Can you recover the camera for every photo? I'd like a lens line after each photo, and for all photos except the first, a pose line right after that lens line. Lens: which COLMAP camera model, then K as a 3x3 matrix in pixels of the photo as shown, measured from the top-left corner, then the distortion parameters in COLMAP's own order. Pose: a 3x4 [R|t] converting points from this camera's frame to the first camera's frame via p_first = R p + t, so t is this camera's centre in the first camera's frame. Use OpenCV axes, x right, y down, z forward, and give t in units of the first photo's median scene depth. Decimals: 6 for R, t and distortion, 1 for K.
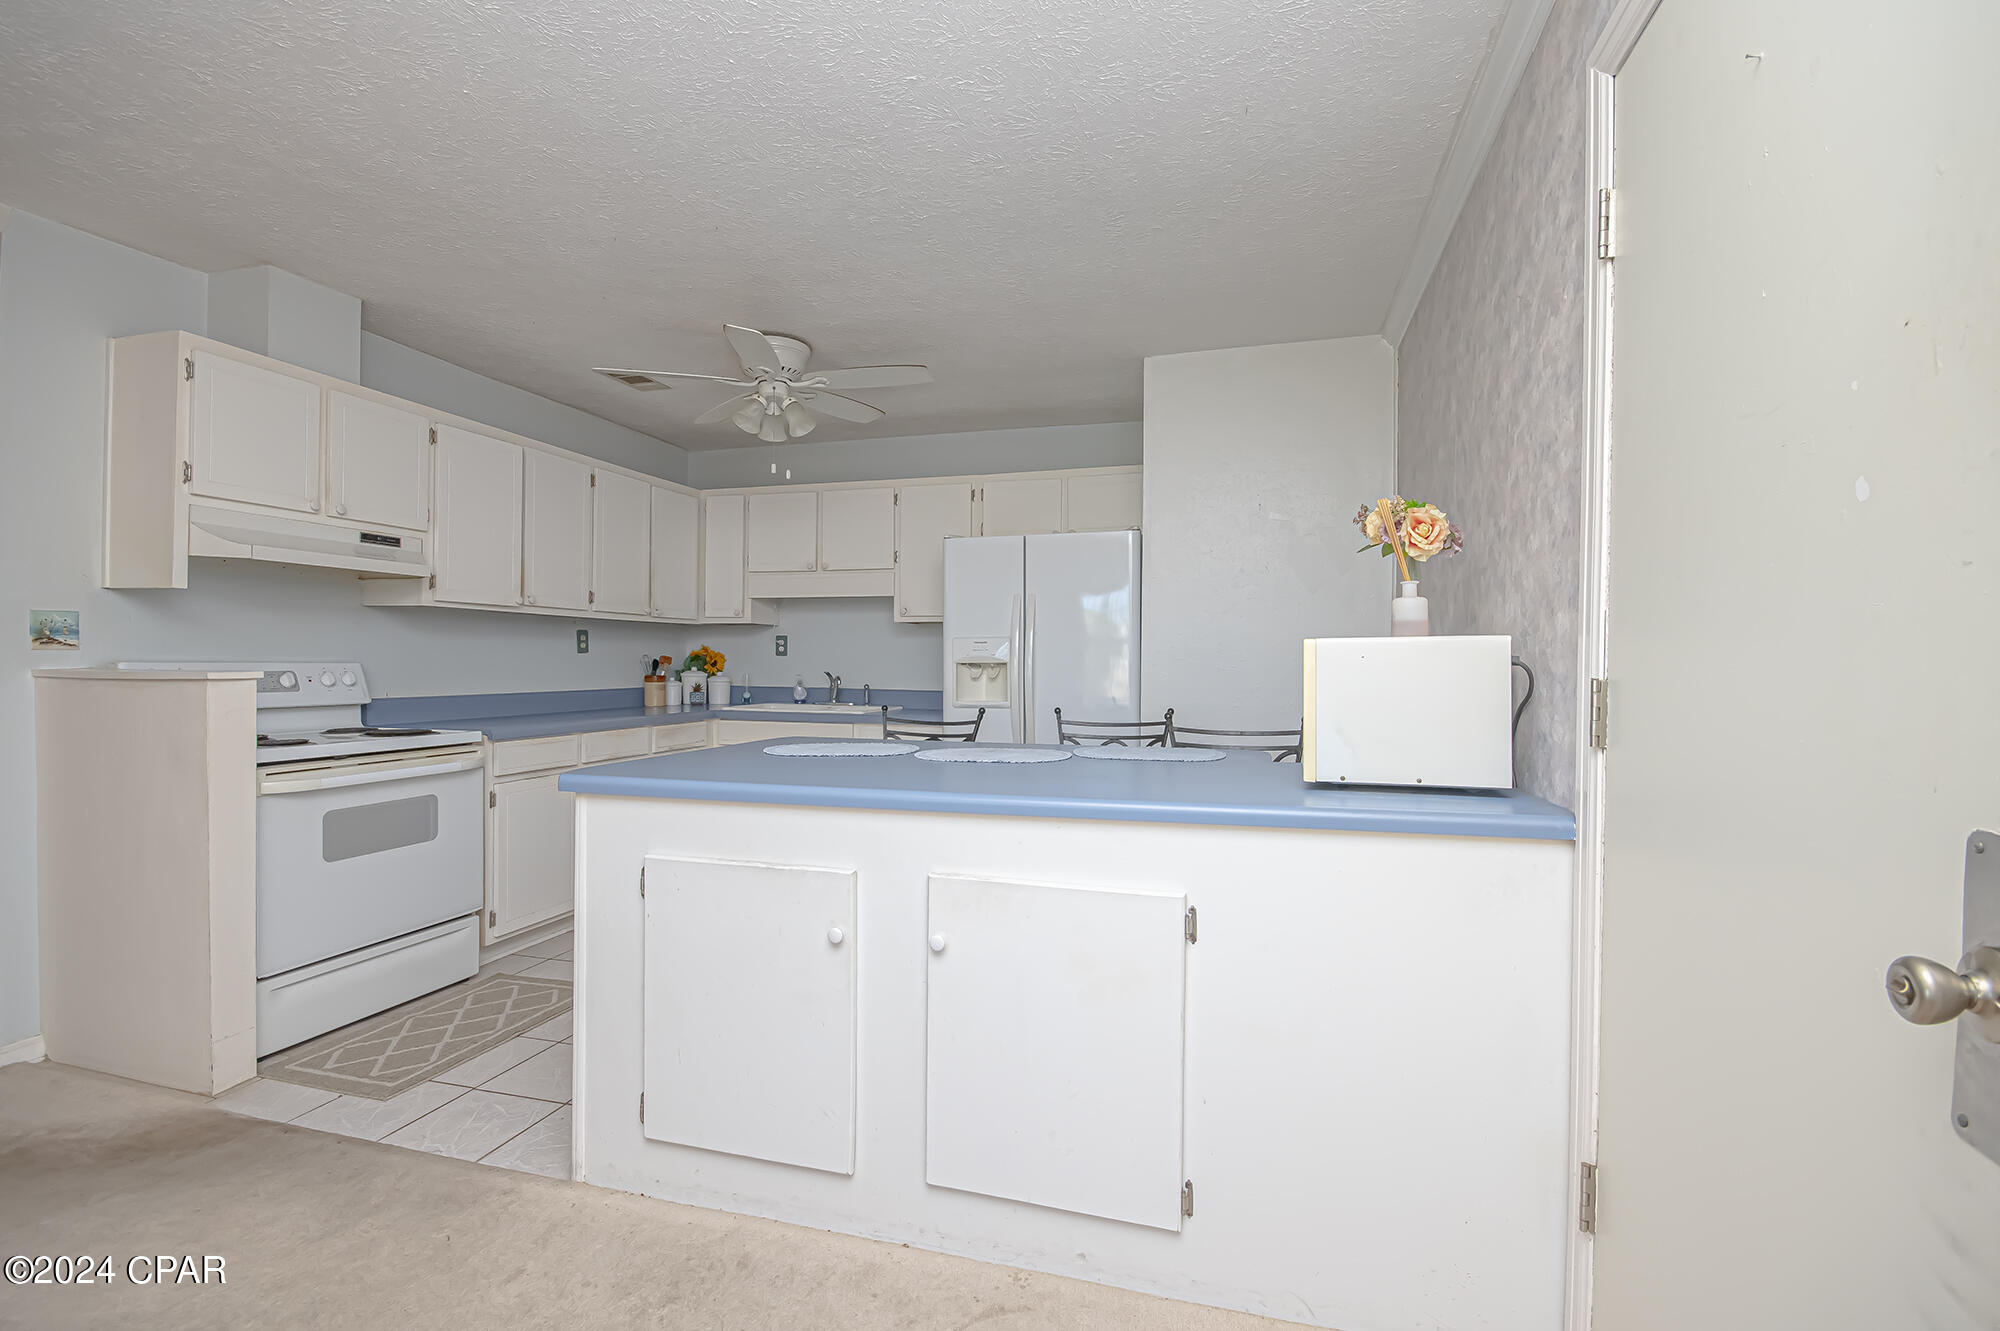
lens RADIAL K [[880.3, 0, 1009.3], [0, 880.3, 665.6], [0, 0, 1]] dist [0.003088, -0.007847]
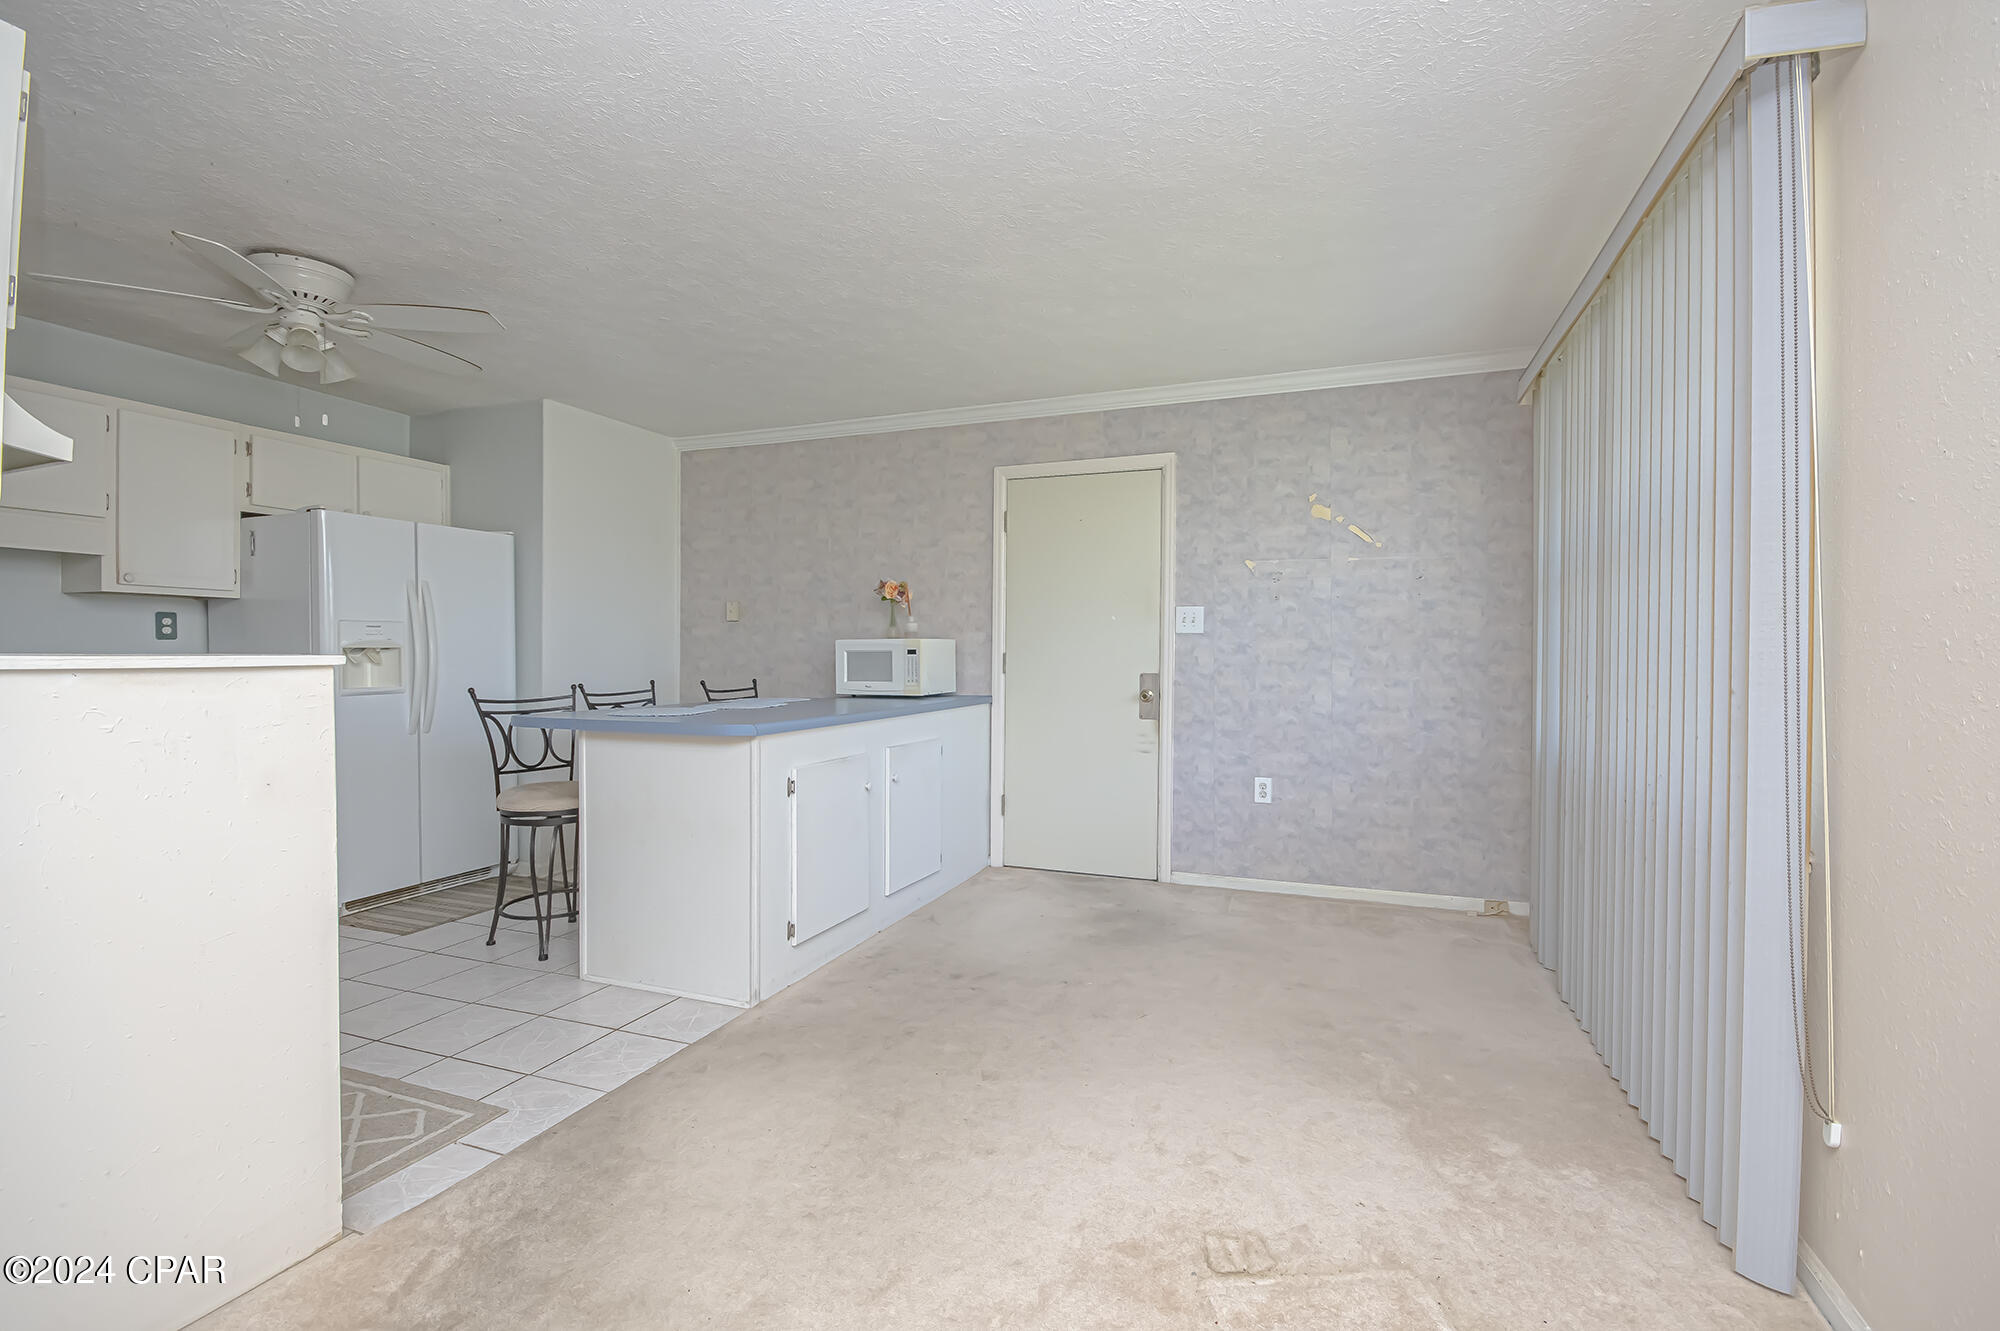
lens RADIAL K [[883.2, 0, 1012.8], [0, 883.2, 664.6], [0, 0, 1]] dist [-0.000008, -0.000392]
pose [[0.090236, -0.014719, 0.995812, -0.926635], [0.003268, 0.999890, 0.014483, 0.003798], [-0.995915, 0.001948, 0.090275, 0.219606]]
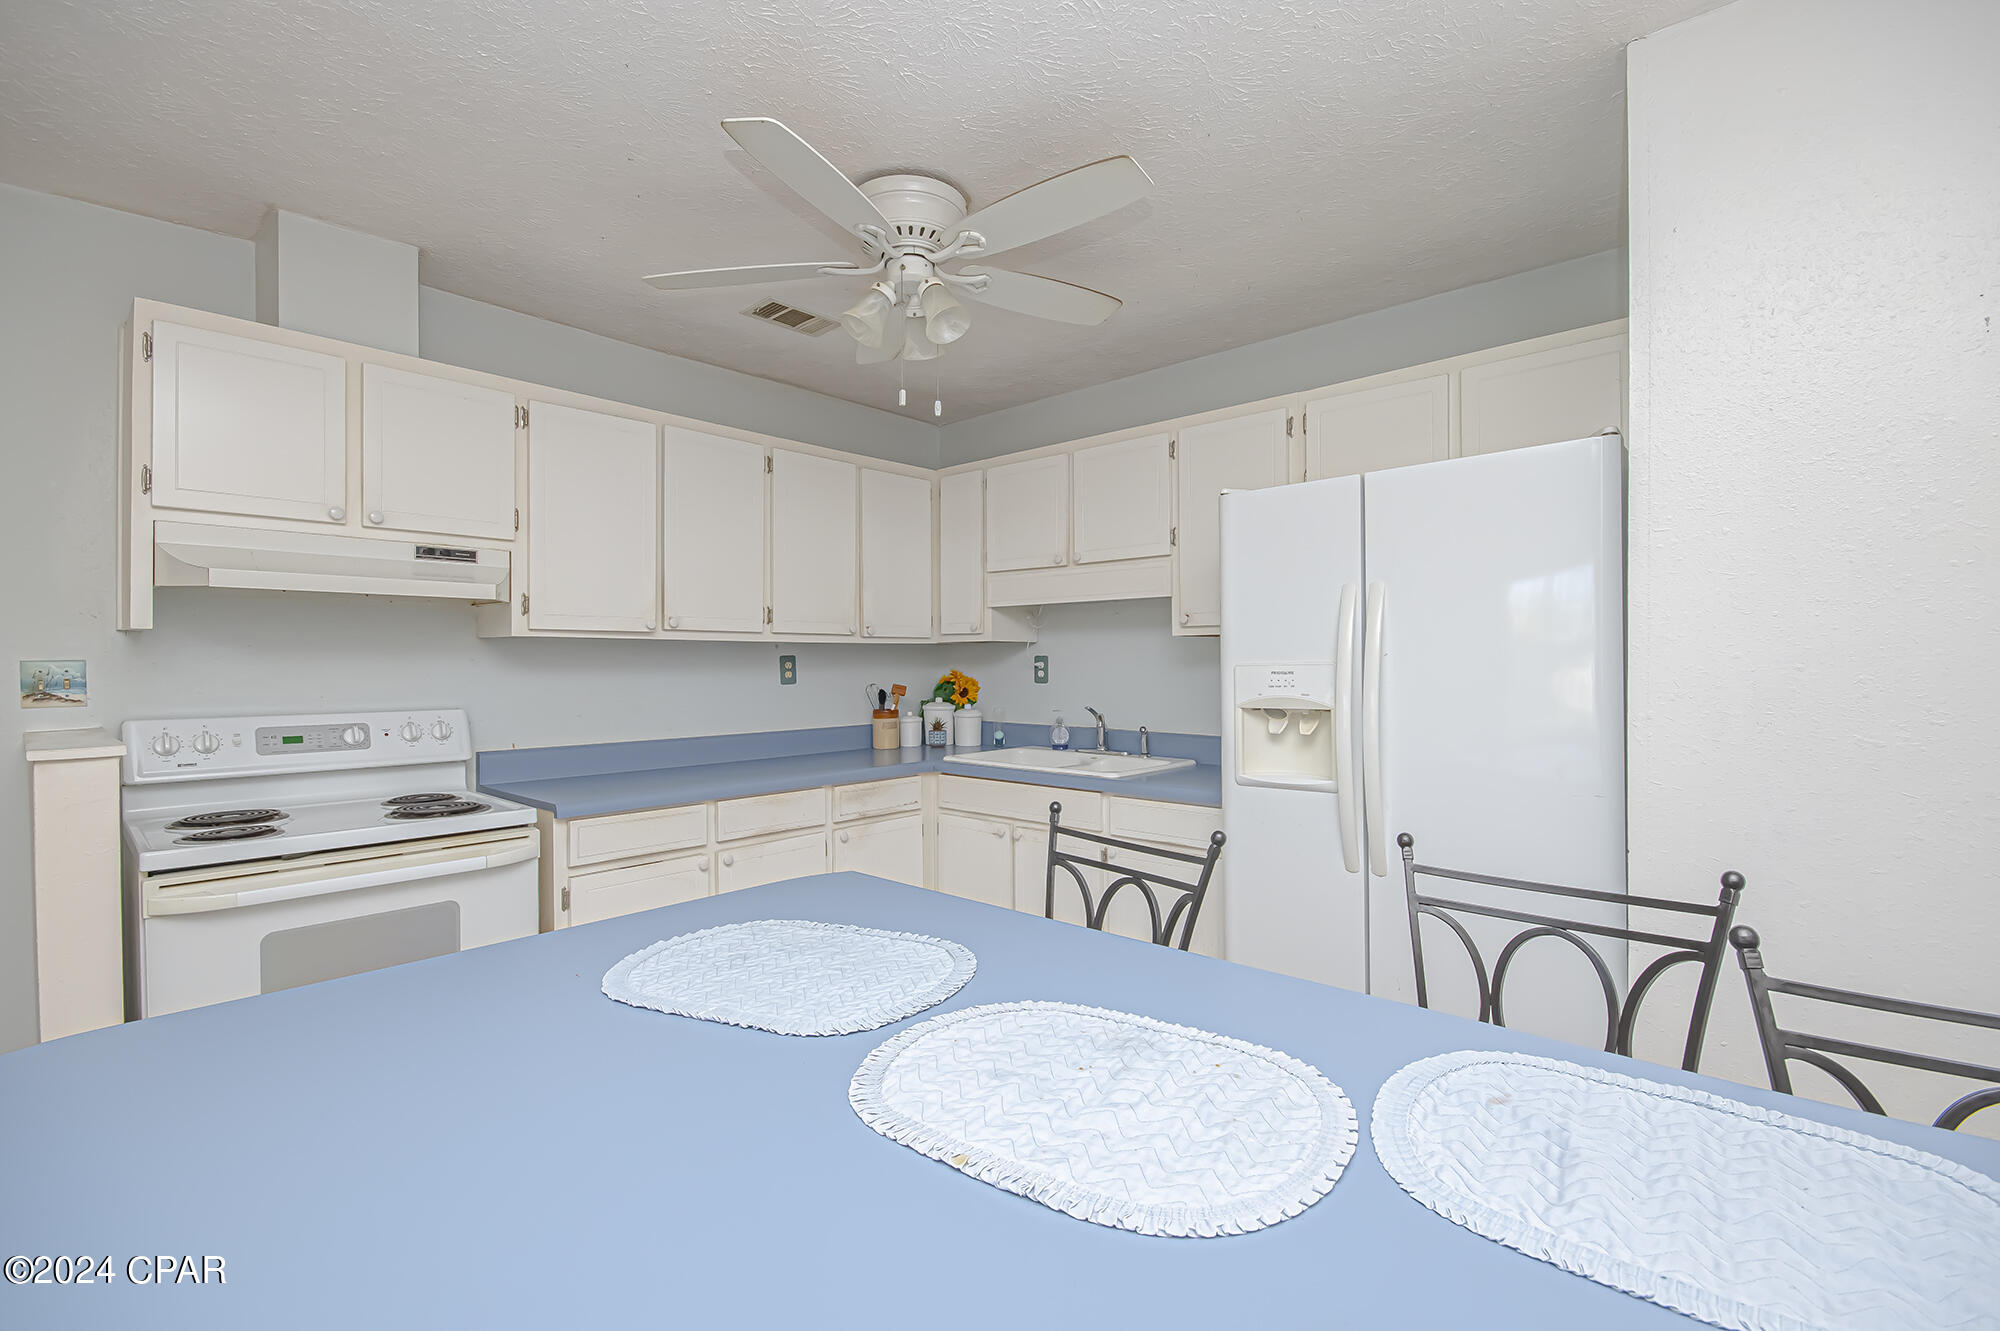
lens RADIAL K [[880.3, 0, 1009.3], [0, 880.3, 665.6], [0, 0, 1]] dist [0.003088, -0.007847]
pose [[0.899150, -0.009501, -0.437536, 0.056237], [0.008379, 0.999955, -0.004494, -0.029811], [0.437559, 0.000375, 0.899189, 0.416443]]
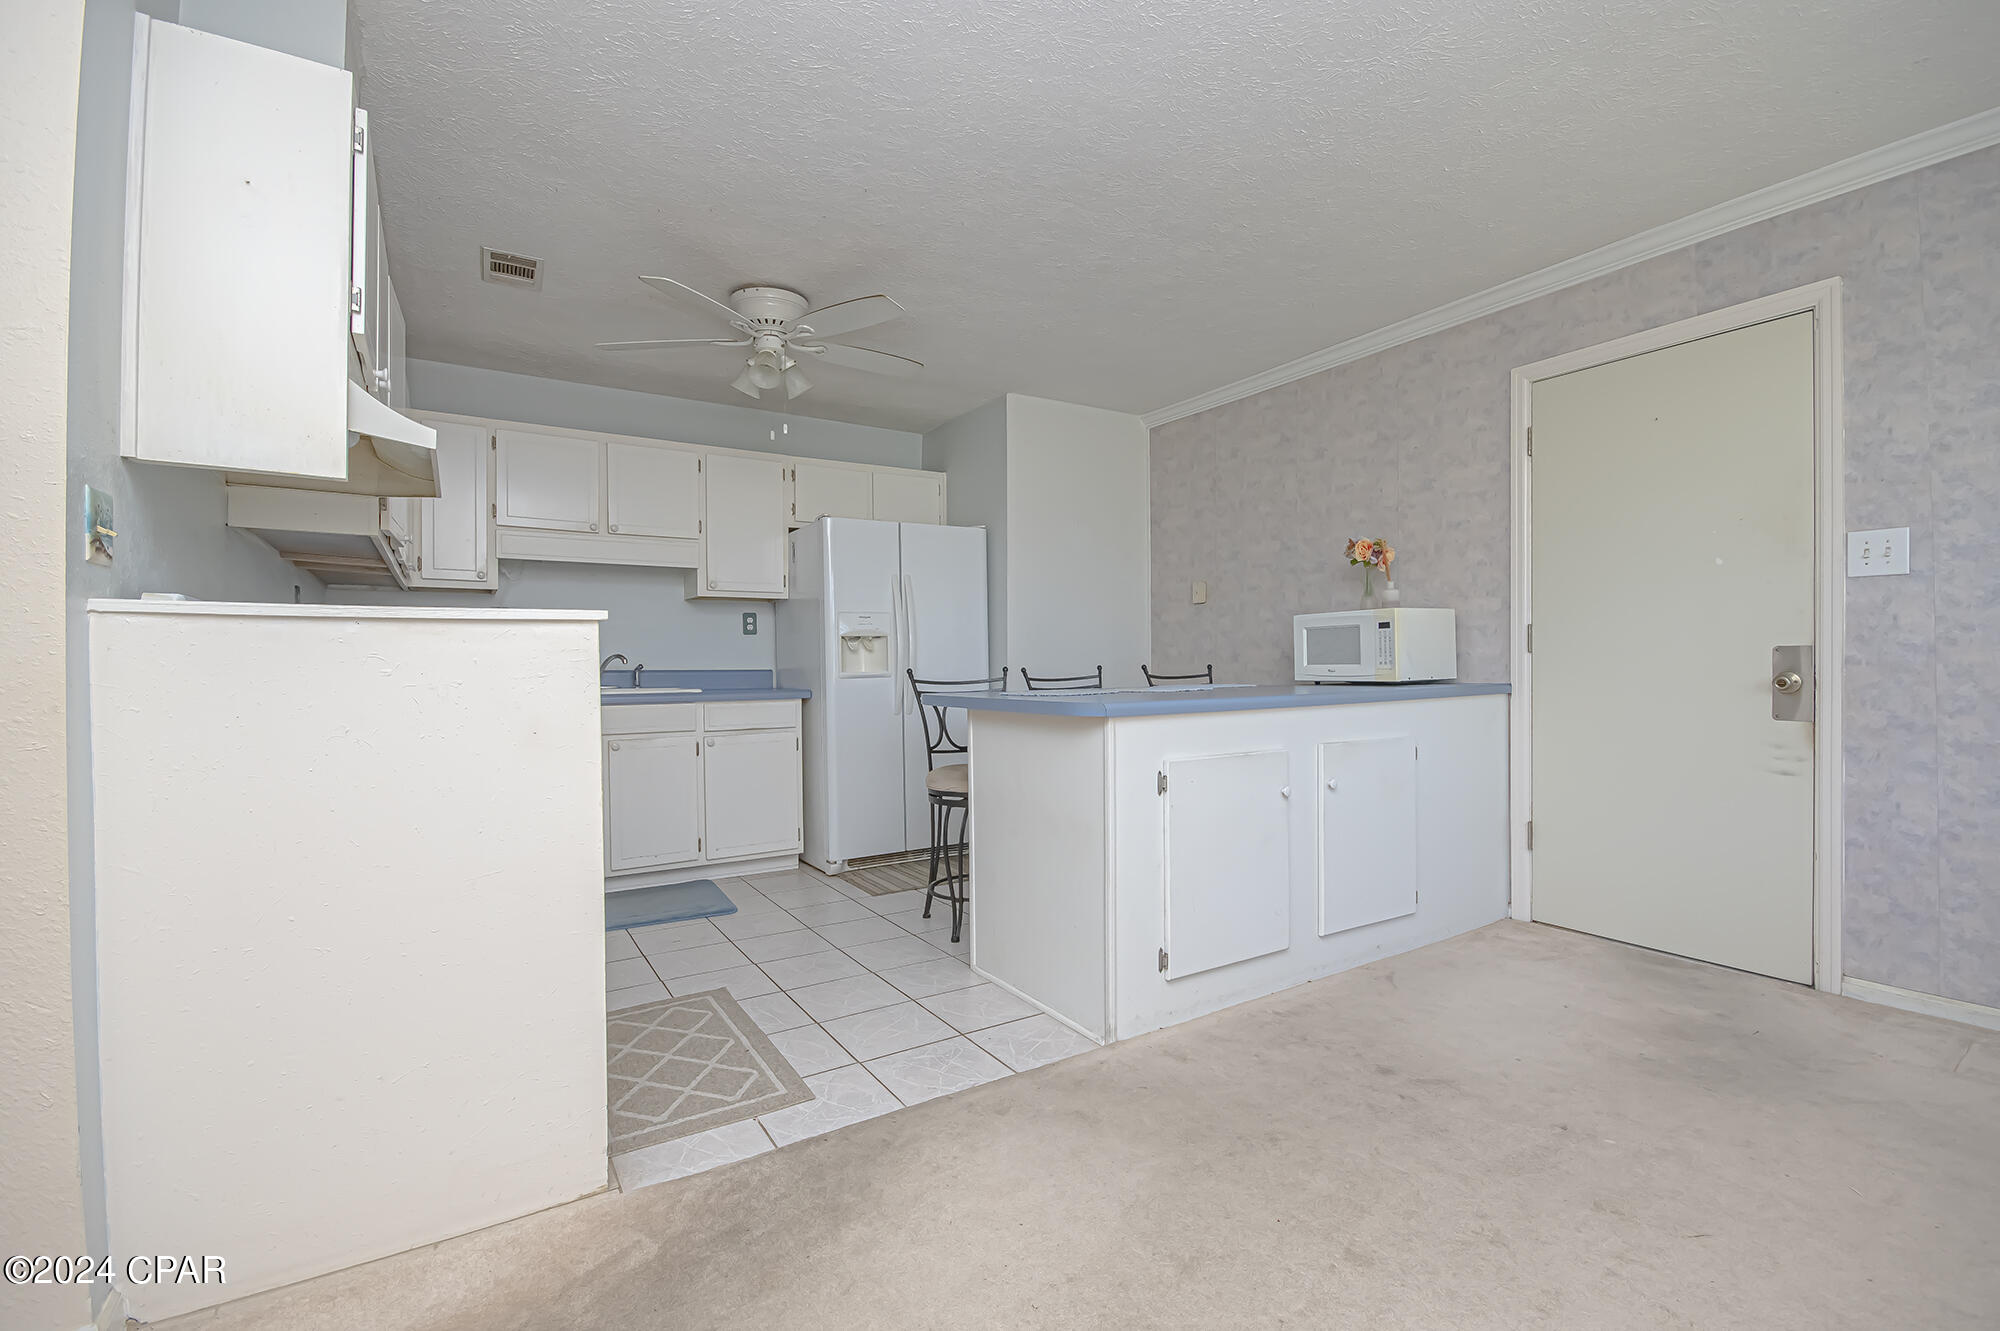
lens RADIAL K [[880.3, 0, 1009.3], [0, 880.3, 665.6], [0, 0, 1]] dist [0.003088, -0.007847]
pose [[0.667660, -0.013297, 0.744348, -0.718089], [0.017583, 0.999843, 0.002089, 0.033941], [-0.744259, 0.011693, 0.667789, 0.147163]]
